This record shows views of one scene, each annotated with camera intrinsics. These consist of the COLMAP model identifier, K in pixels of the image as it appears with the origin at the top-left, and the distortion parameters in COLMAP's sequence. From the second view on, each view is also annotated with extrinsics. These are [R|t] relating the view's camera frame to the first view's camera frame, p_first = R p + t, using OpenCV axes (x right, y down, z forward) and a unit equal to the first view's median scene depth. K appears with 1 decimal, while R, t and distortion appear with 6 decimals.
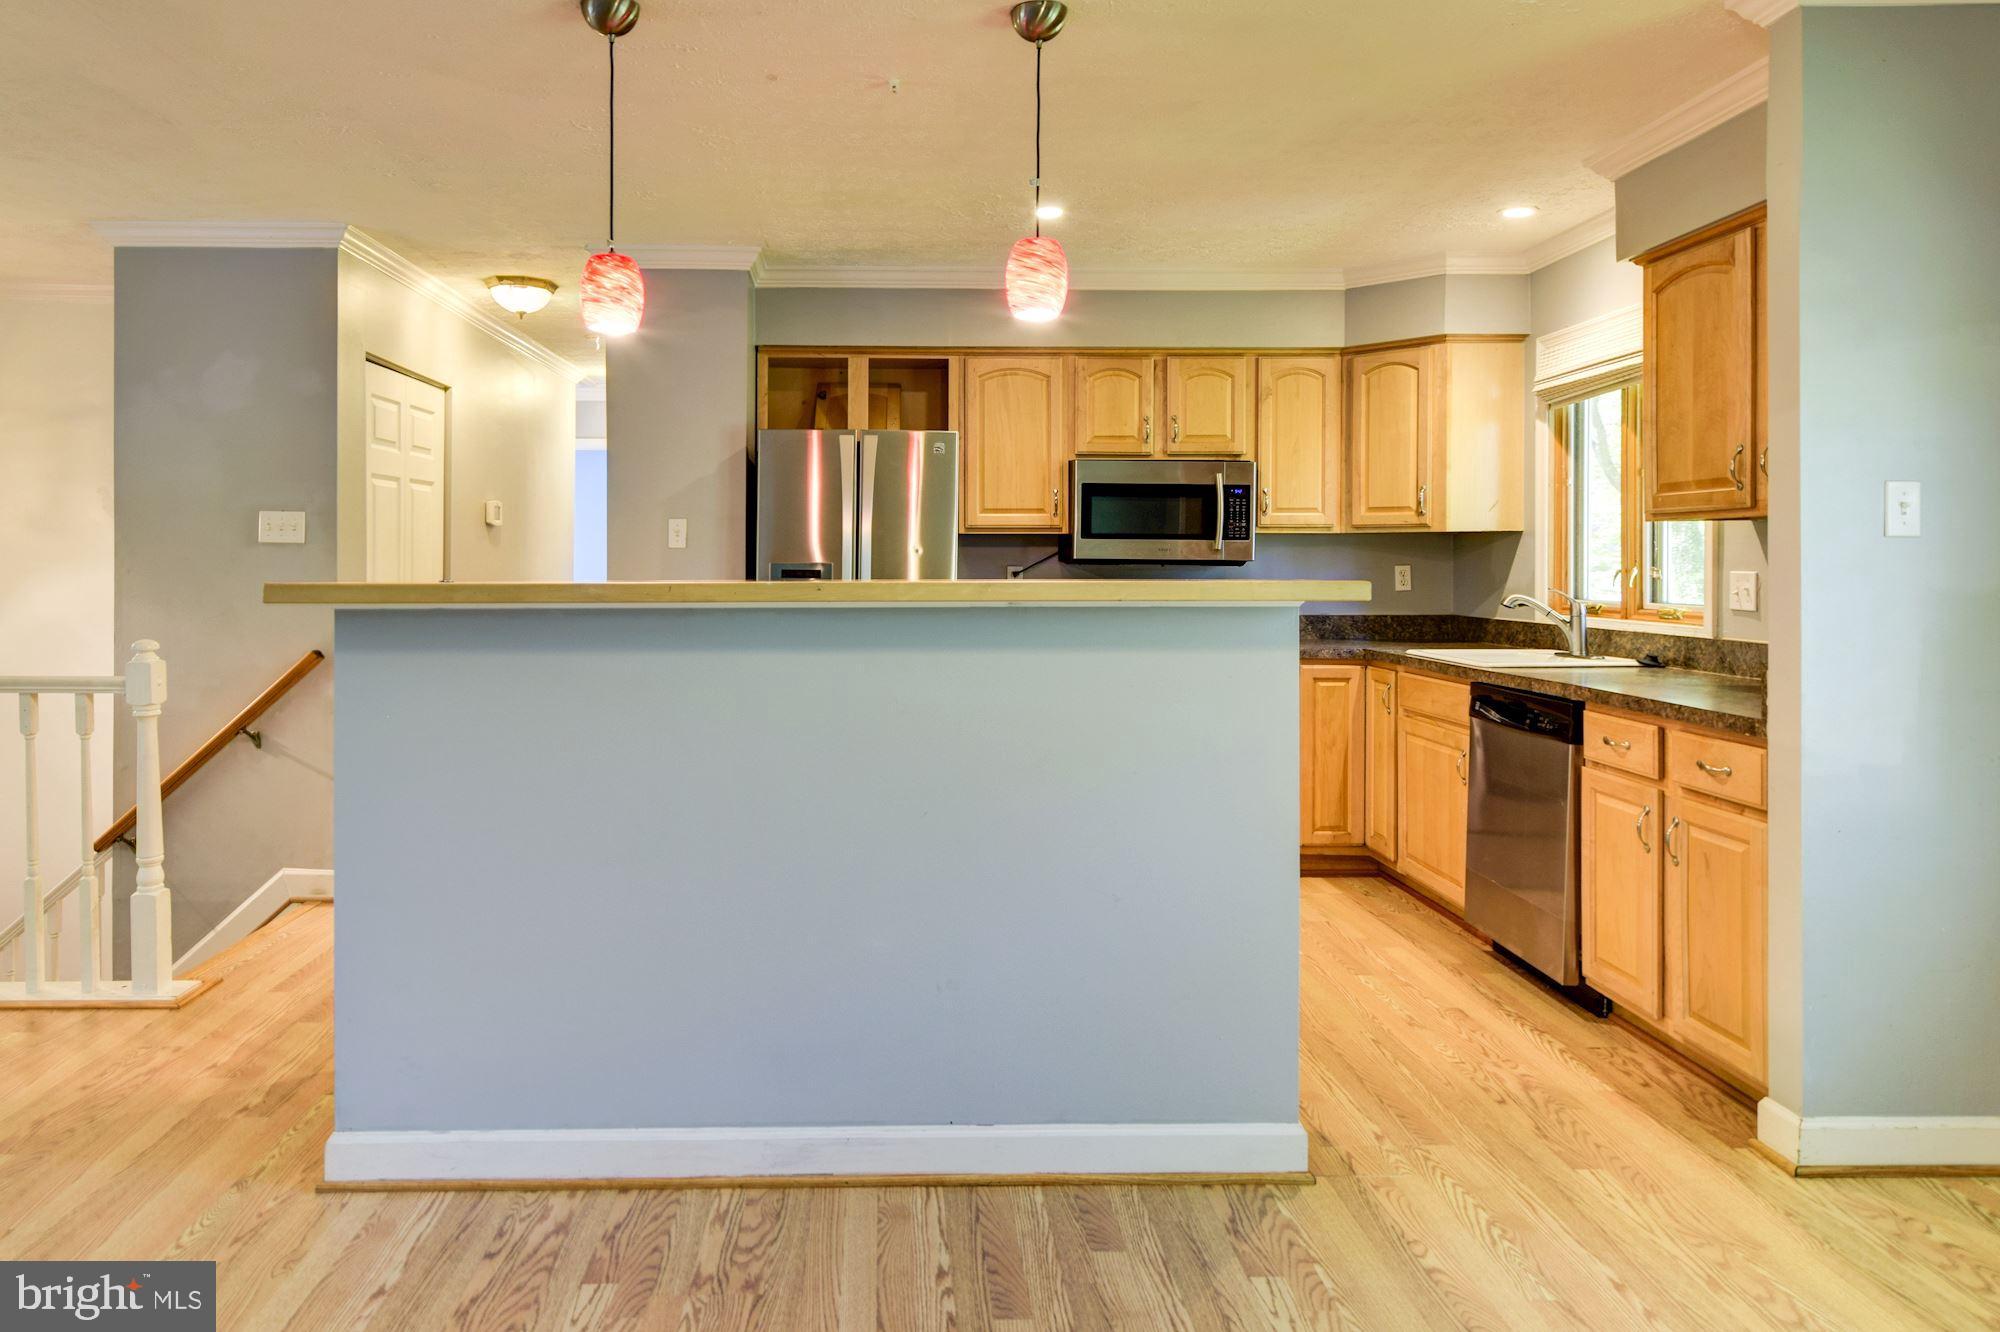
lens RADIAL K [[1247.5, 0, 889.2], [0, 1247.5, 568.9], [0, 0, 1]] dist [0.015527, -0.001498]
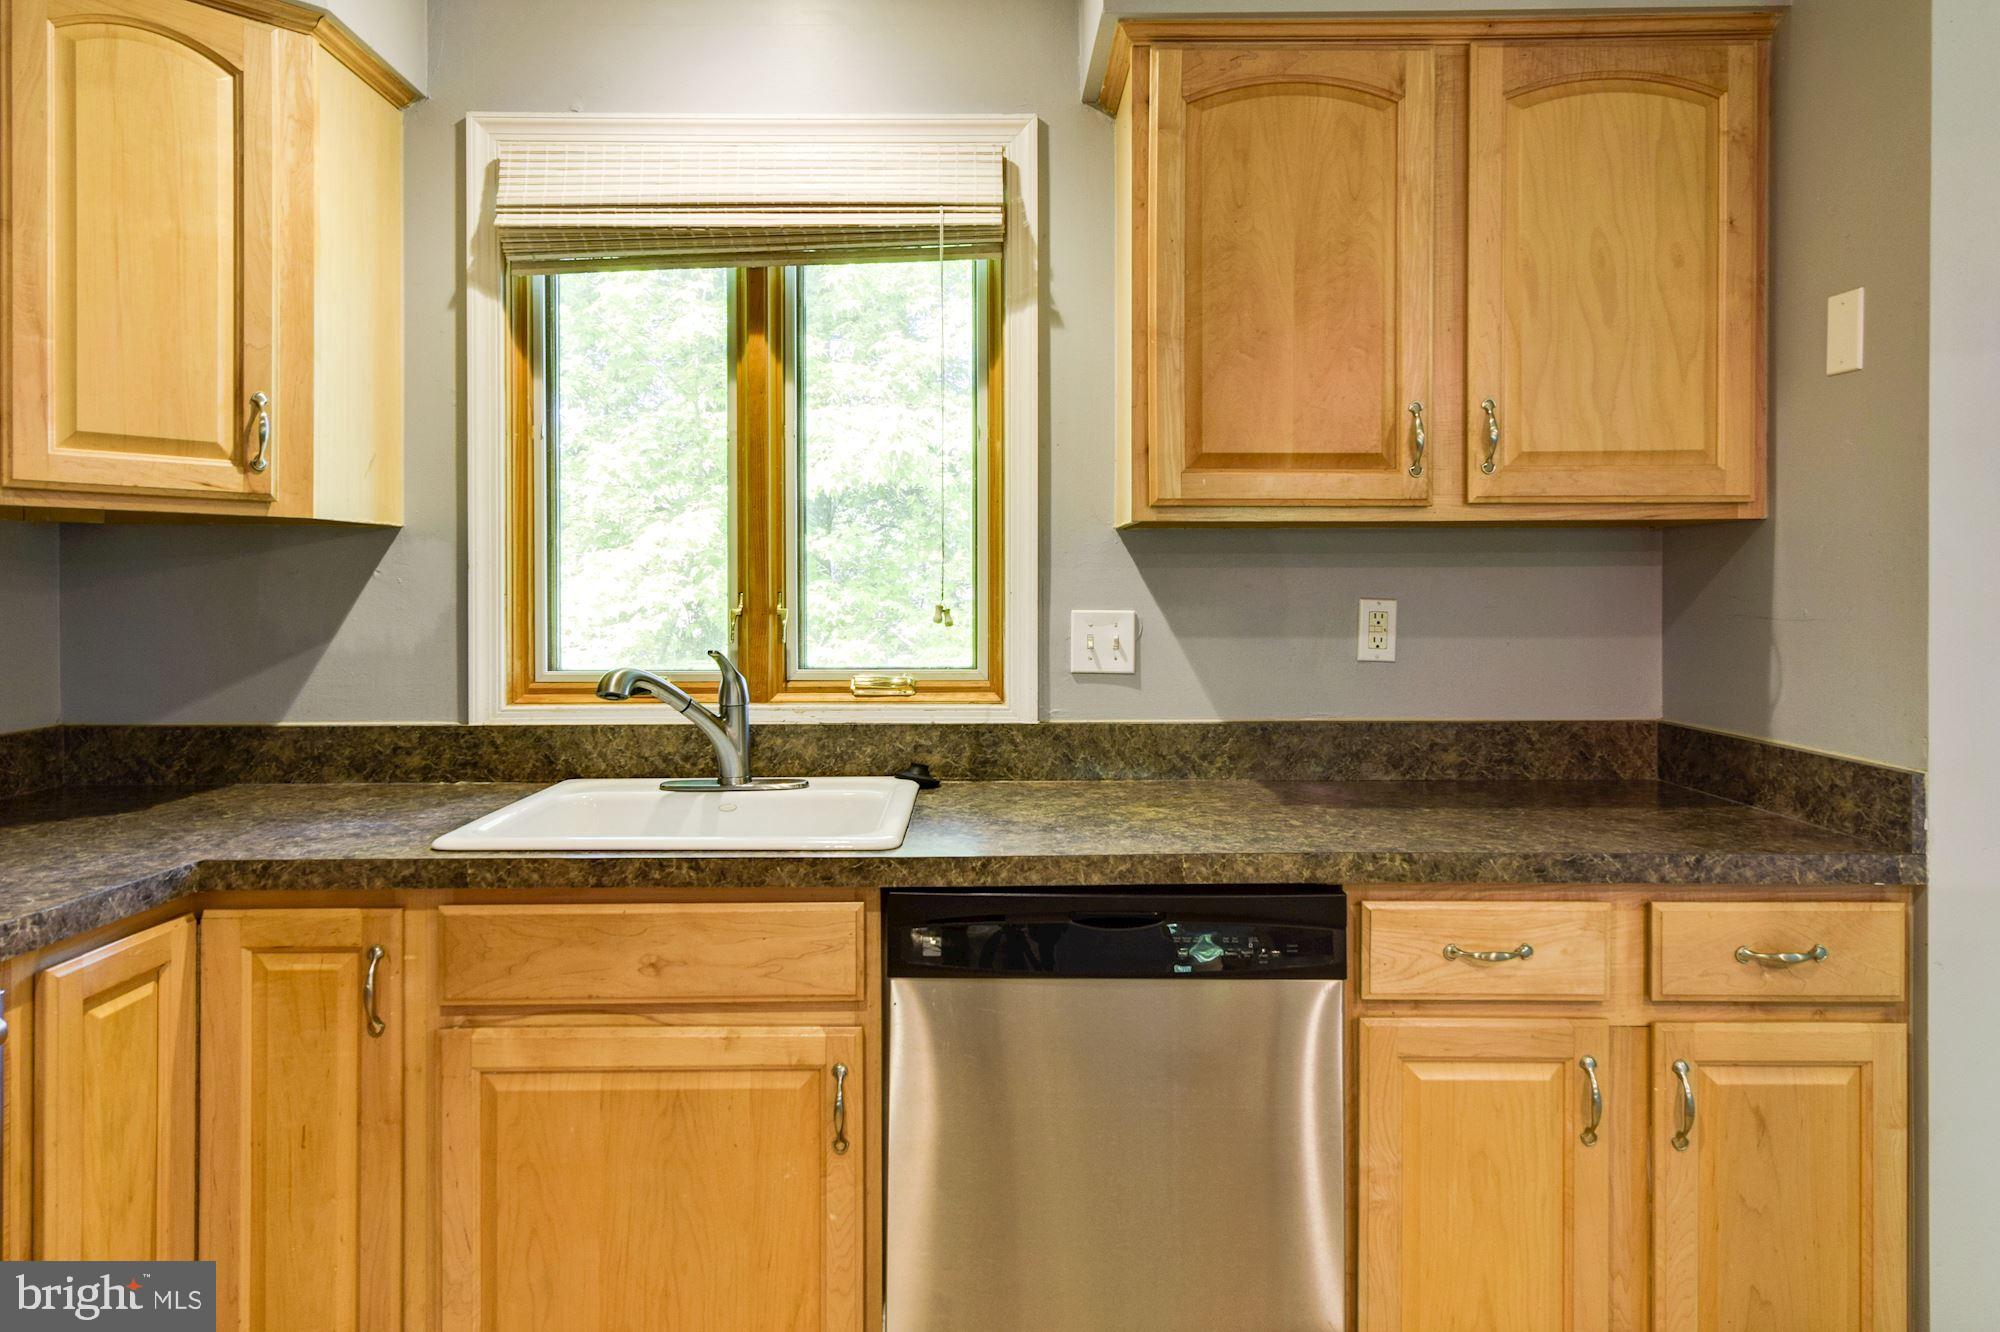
lens RADIAL K [[1247.5, 0, 1005.4], [0, 1247.5, 599.7], [0, 0, 1]] dist [0.015527, -0.001498]
pose [[-0.010006, -0.006383, 0.999930, 0.063180], [0.005145, 0.999966, 0.006435, -0.007253], [-0.999937, 0.005209, -0.009972, 1.018828]]
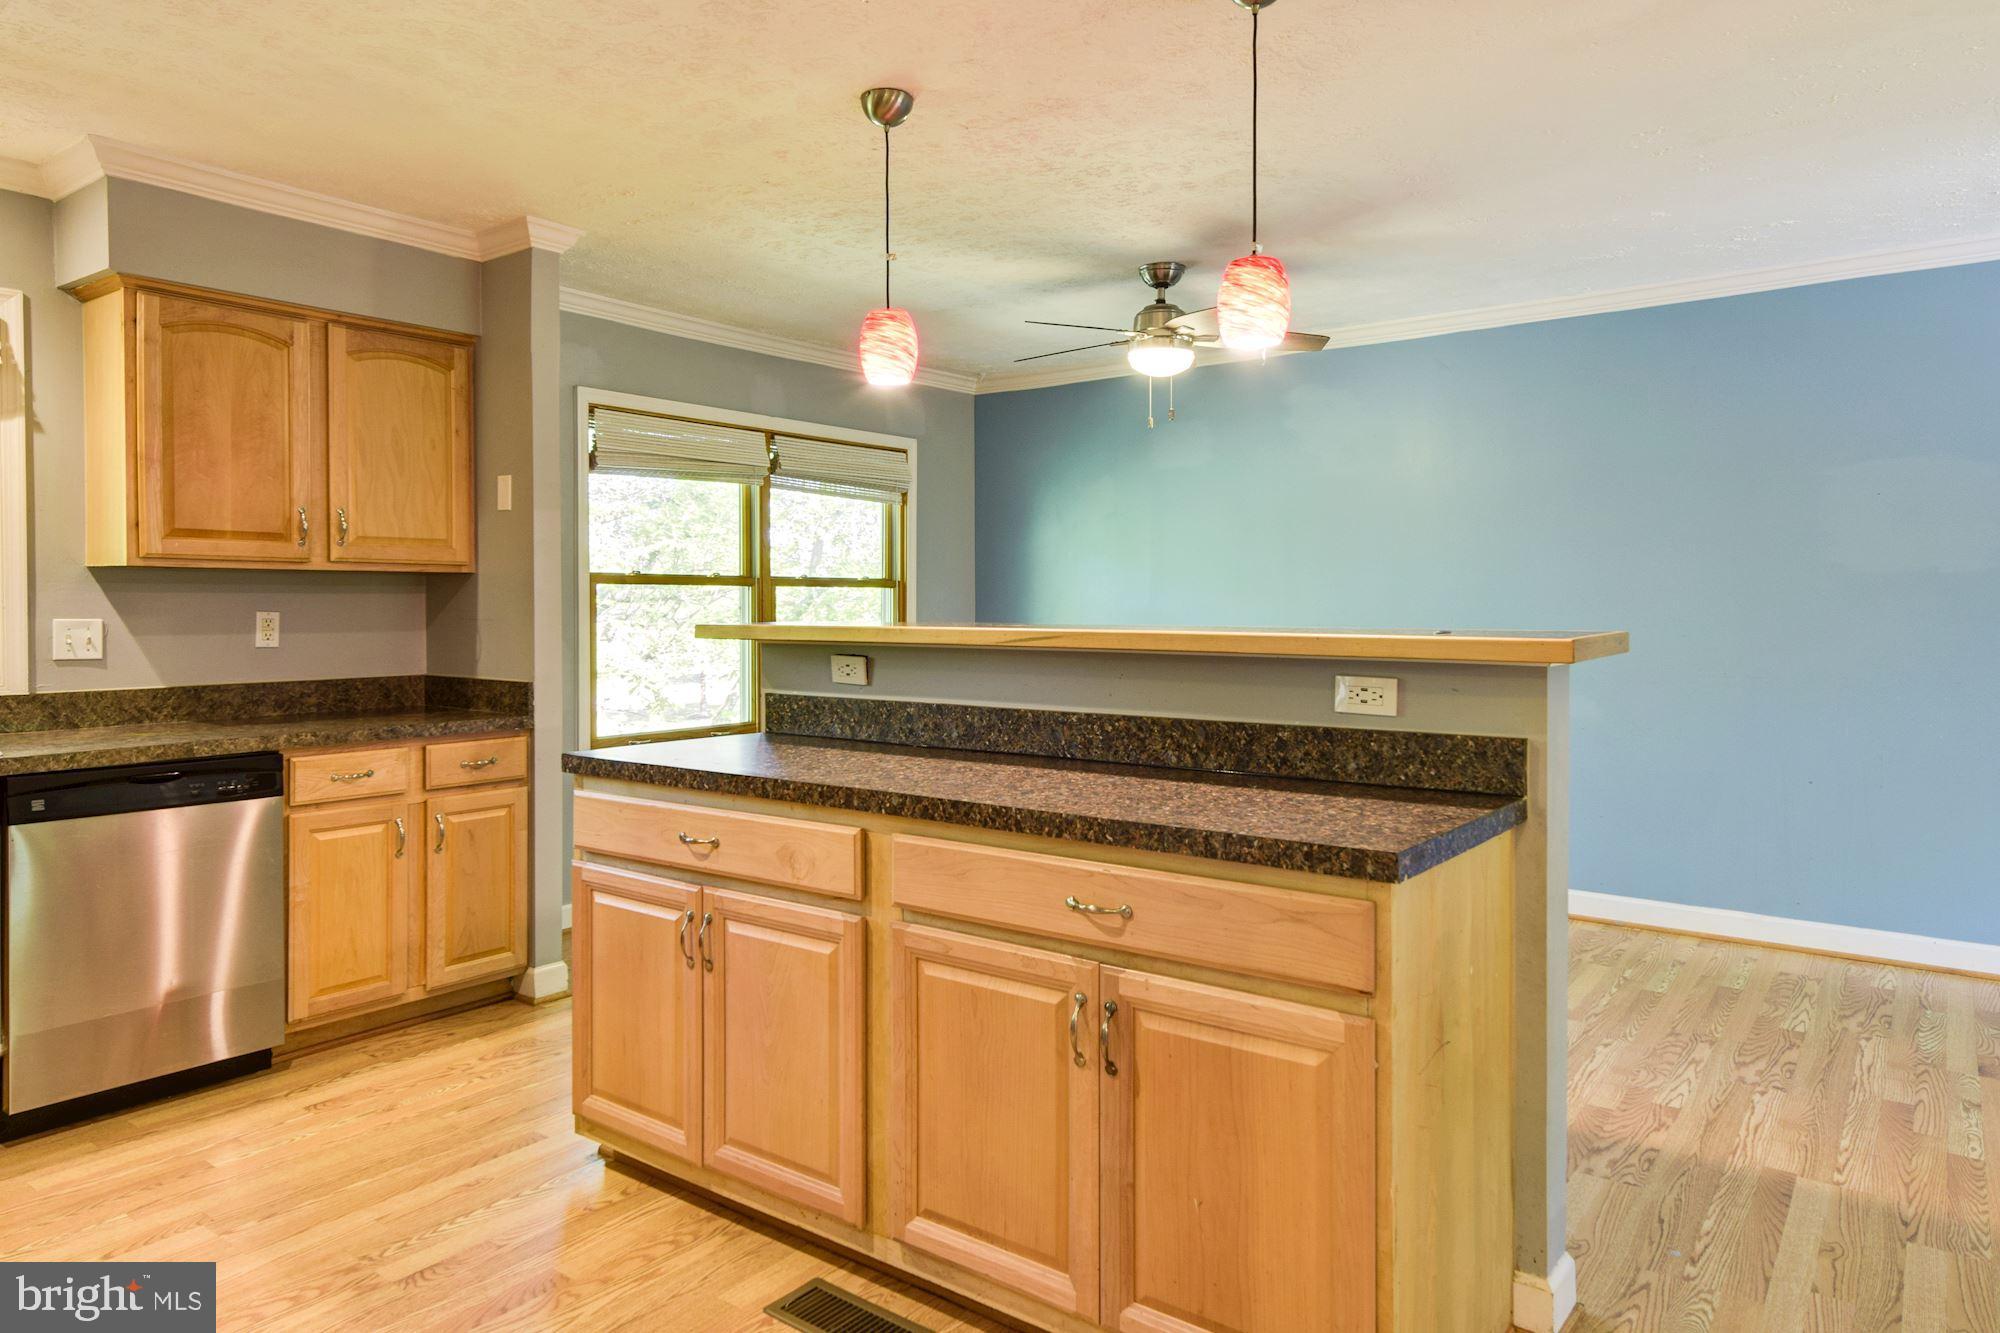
lens RADIAL K [[1247.5, 0, 976.2], [0, 1247.5, 622.4], [0, 0, 1]] dist [0.015527, -0.001498]
pose [[-0.795818, -0.006911, 0.605497, -0.431059], [0.003547, 0.999865, 0.016073, -0.008313], [-0.605526, 0.014939, -0.795685, 1.302889]]
